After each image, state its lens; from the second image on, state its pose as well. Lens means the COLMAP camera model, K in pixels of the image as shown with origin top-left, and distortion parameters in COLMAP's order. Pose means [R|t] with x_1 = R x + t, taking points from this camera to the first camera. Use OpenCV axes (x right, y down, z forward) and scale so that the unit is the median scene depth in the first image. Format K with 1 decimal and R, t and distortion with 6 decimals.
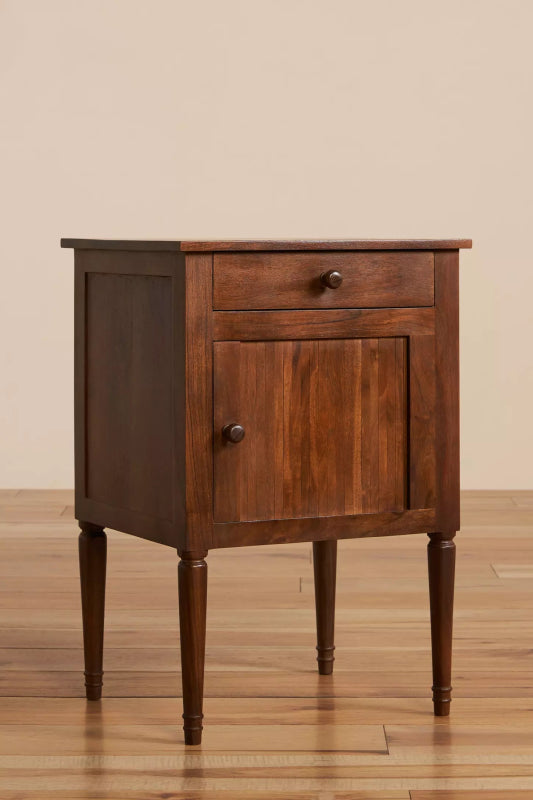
lens RADIAL K [[2437.3, 0, 266.5], [0, 2437.3, 400.0], [0, 0, 1]] dist [0.003020, 0.324096]
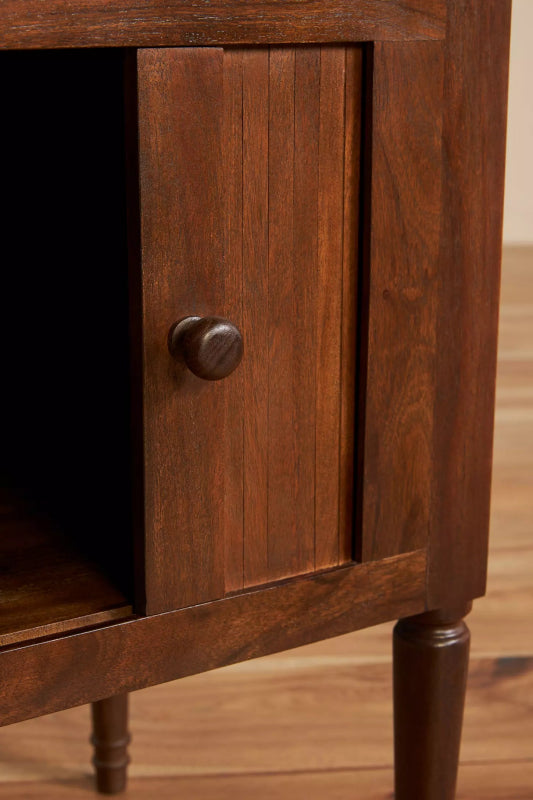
lens RADIAL K [[1764.2, 0, 266.5], [0, 1764.2, 400.0], [0, 0, 1]] dist [0.041205, 0.064042]
pose [[0.990616, -0.015888, 0.135750, 0.012625], [-0.007612, 0.985266, 0.170860, -0.019802], [-0.136465, -0.170289, 0.975899, 0.772423]]
